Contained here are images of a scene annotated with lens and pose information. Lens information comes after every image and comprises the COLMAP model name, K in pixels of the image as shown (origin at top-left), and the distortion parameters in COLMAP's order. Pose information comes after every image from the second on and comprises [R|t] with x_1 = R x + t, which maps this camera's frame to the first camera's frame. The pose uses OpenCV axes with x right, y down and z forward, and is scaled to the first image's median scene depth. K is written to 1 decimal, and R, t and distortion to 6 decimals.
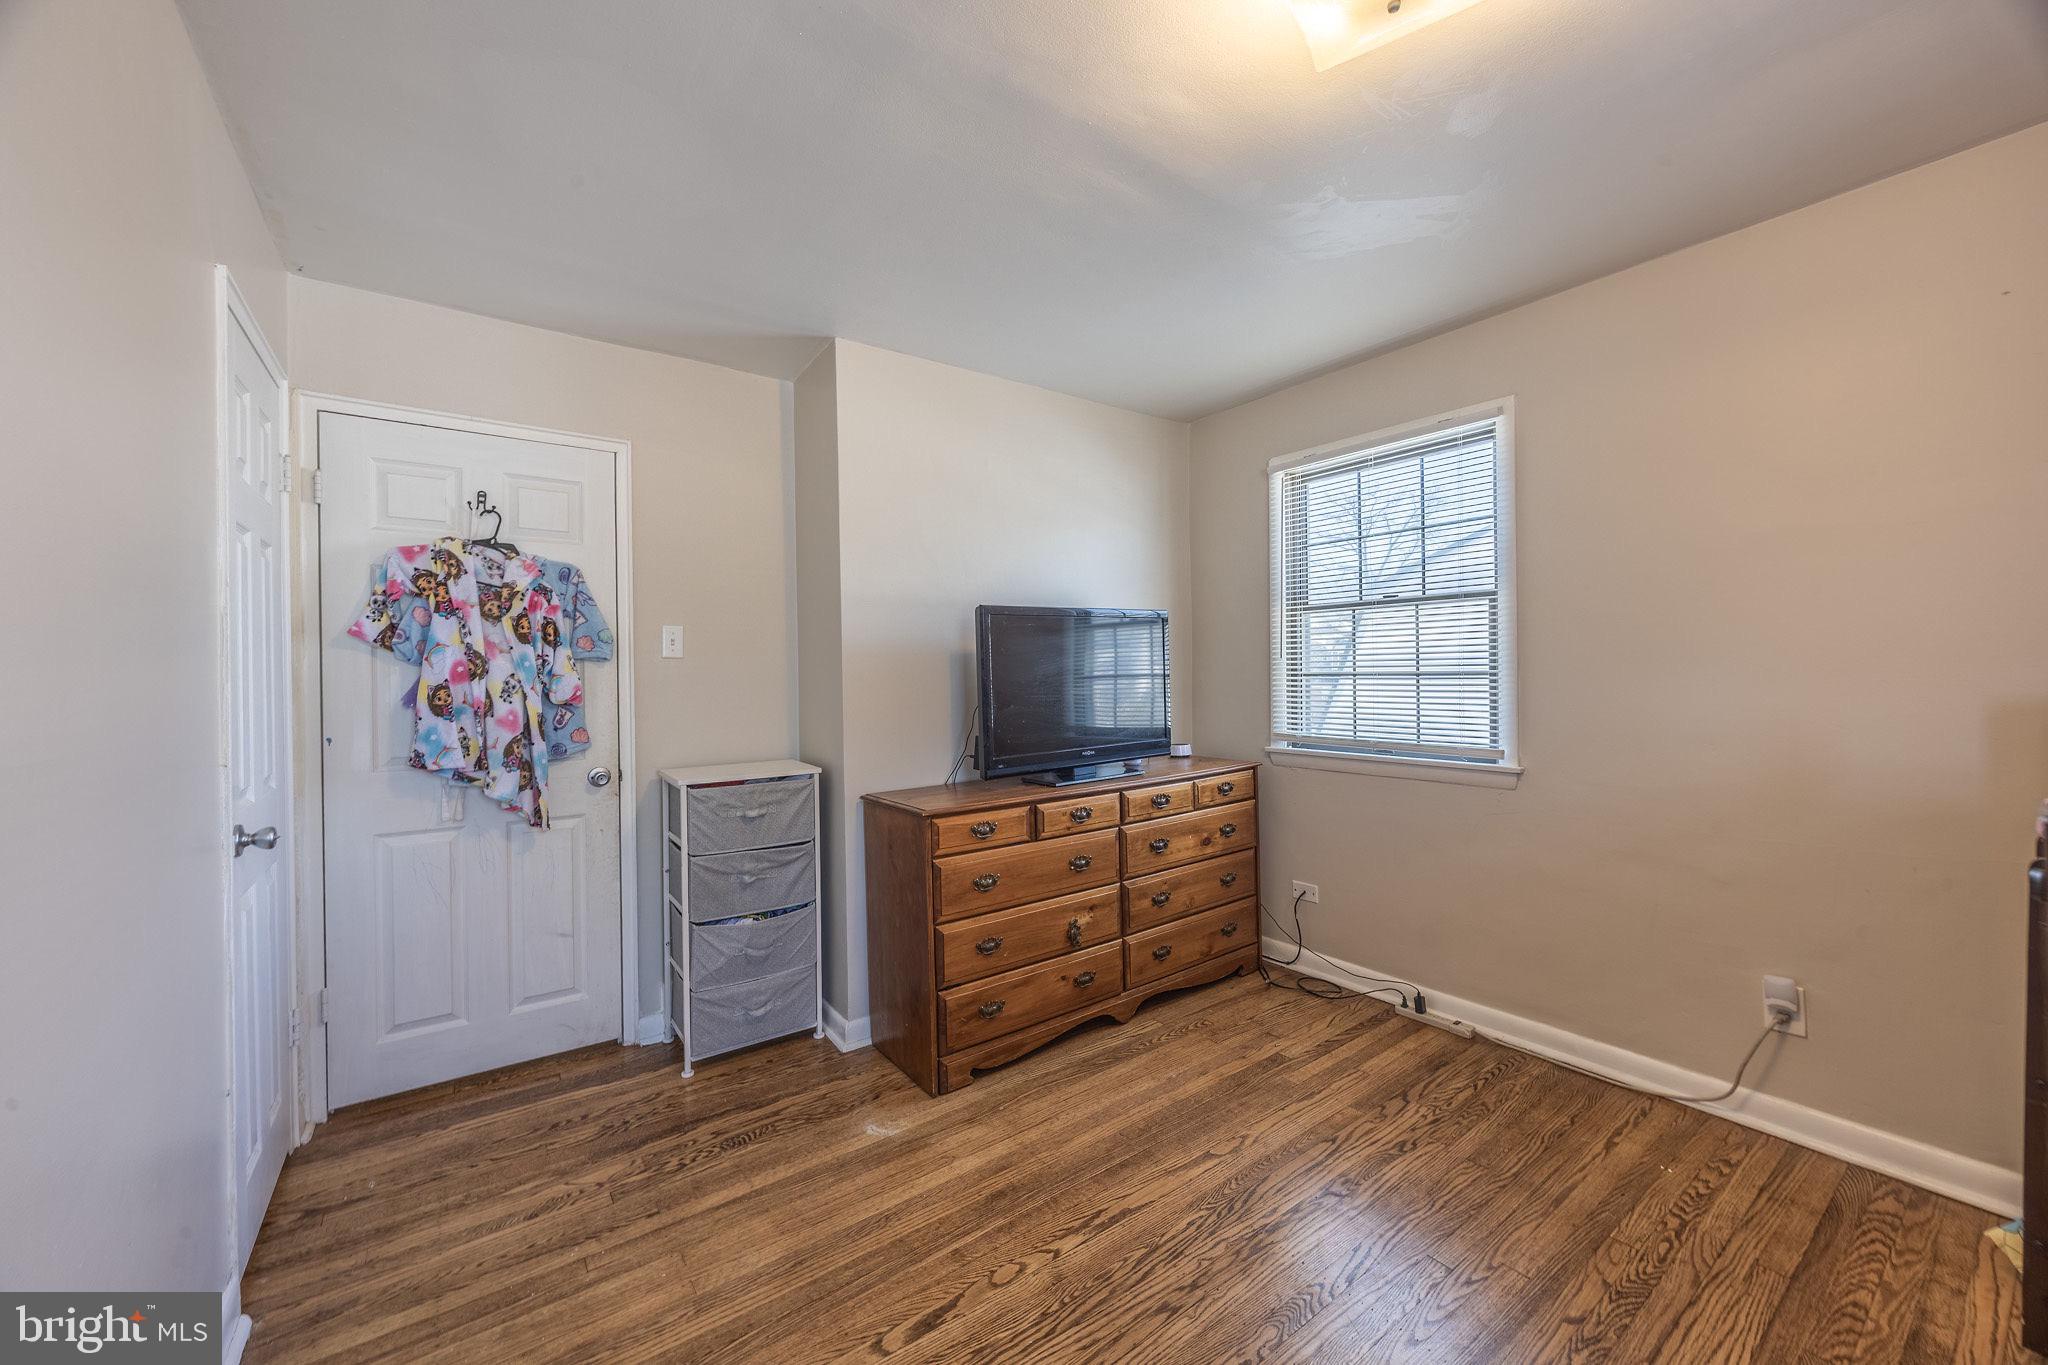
lens RADIAL K [[791.7, 0, 1024.0], [0, 791.7, 682.5], [0, 0, 1]] dist [-0.000302, 0.000196]
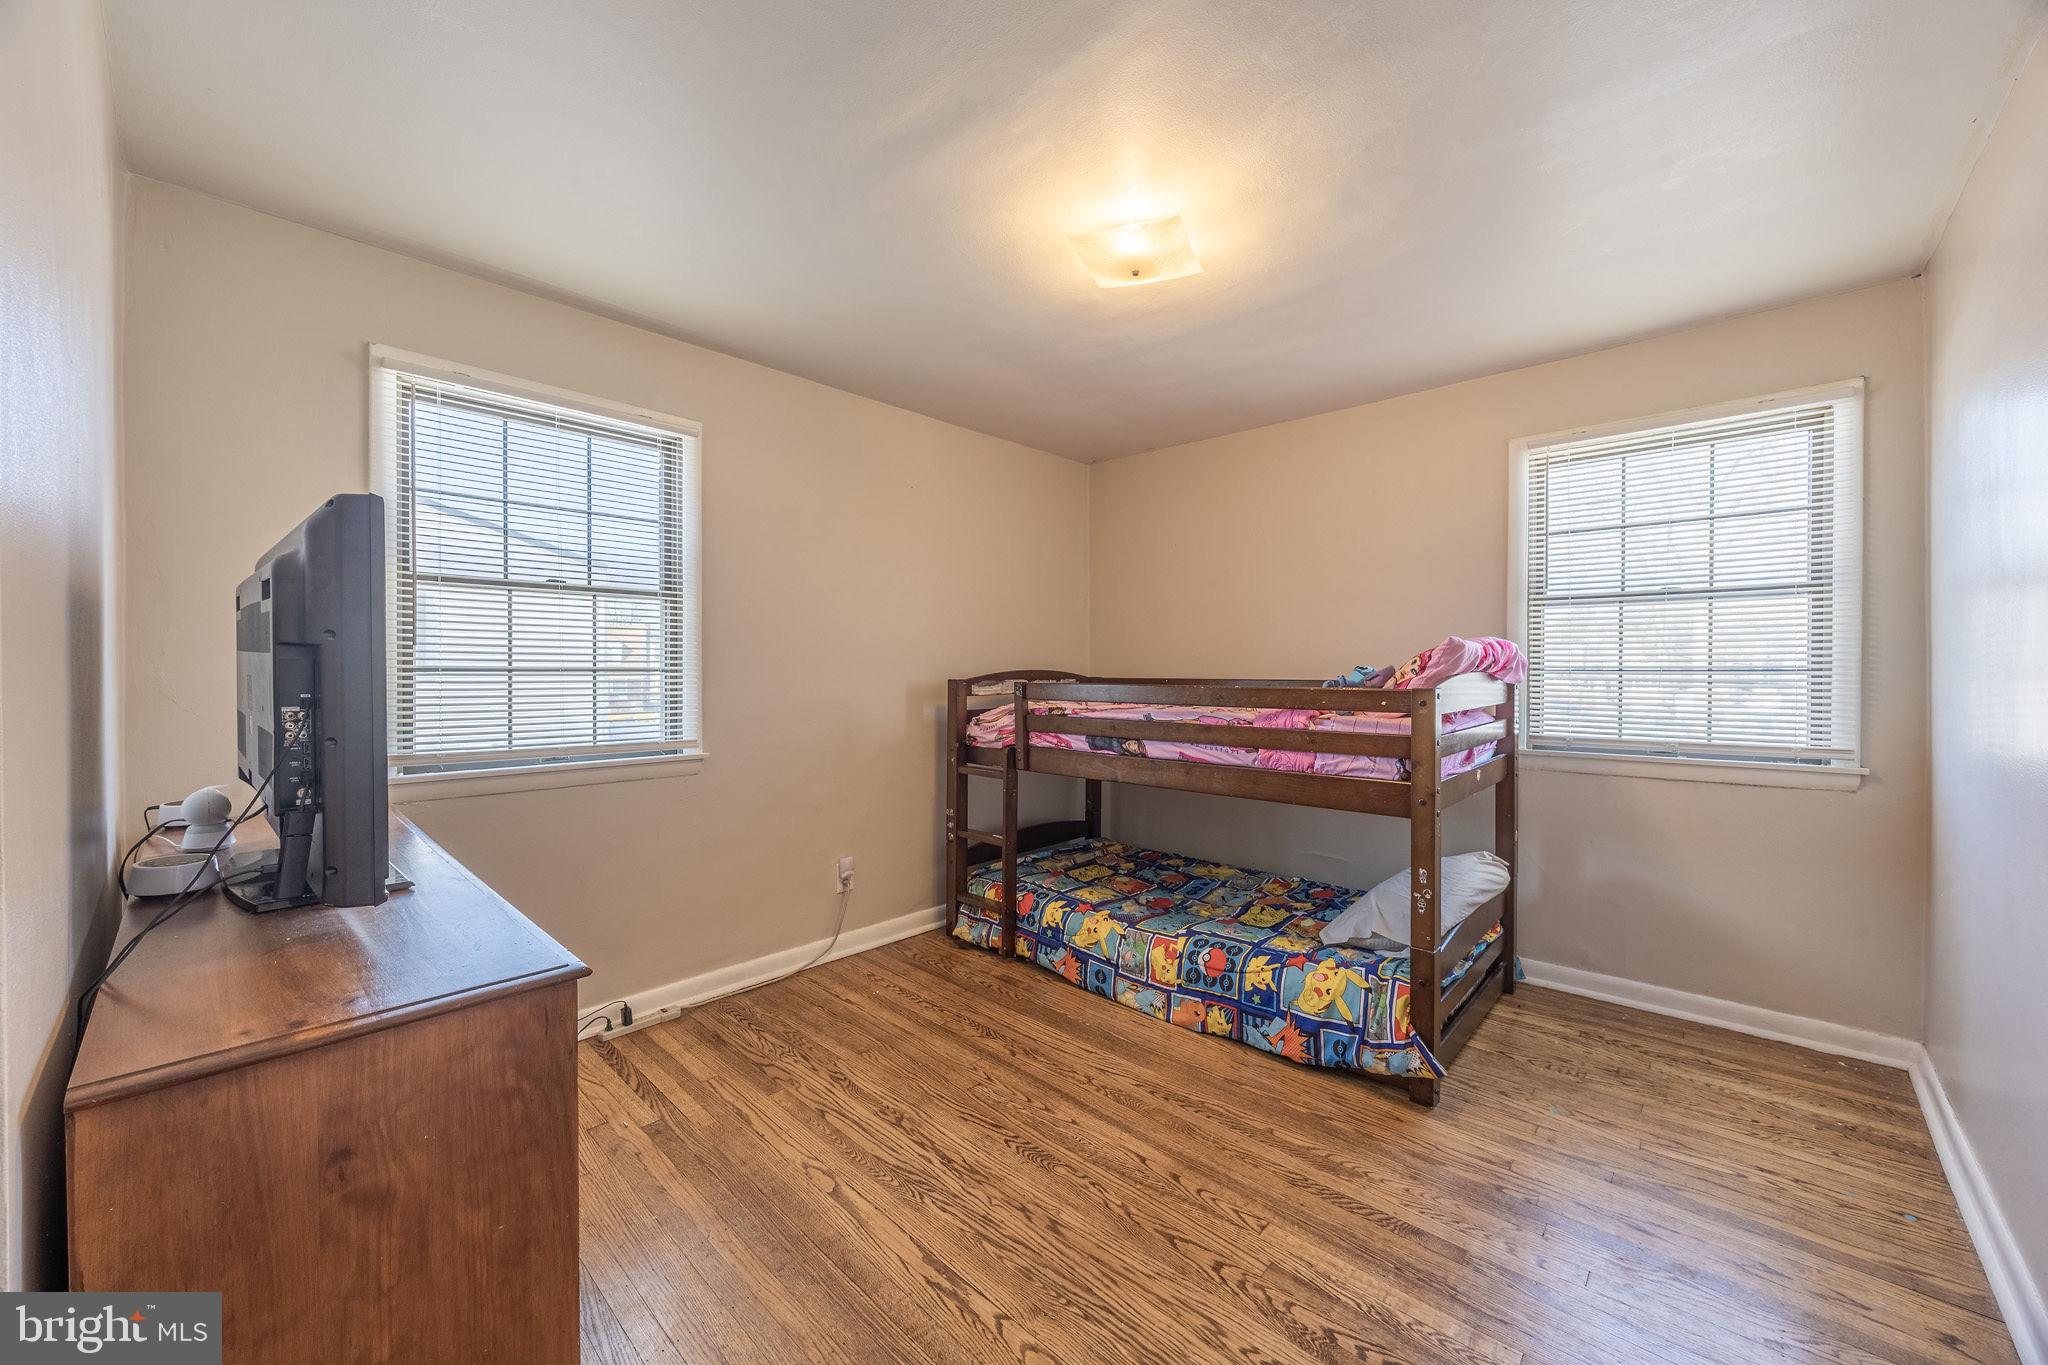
lens RADIAL K [[775.0, 0, 1017.1], [0, 775.0, 679.6], [0, 0, 1]] dist [-0.005305, 0.000772]
pose [[-0.195452, 0.002162, 0.980711, -0.627126], [0.012411, 0.999923, 0.000269, 0.008411], [-0.980635, 0.012224, -0.195464, 0.886256]]
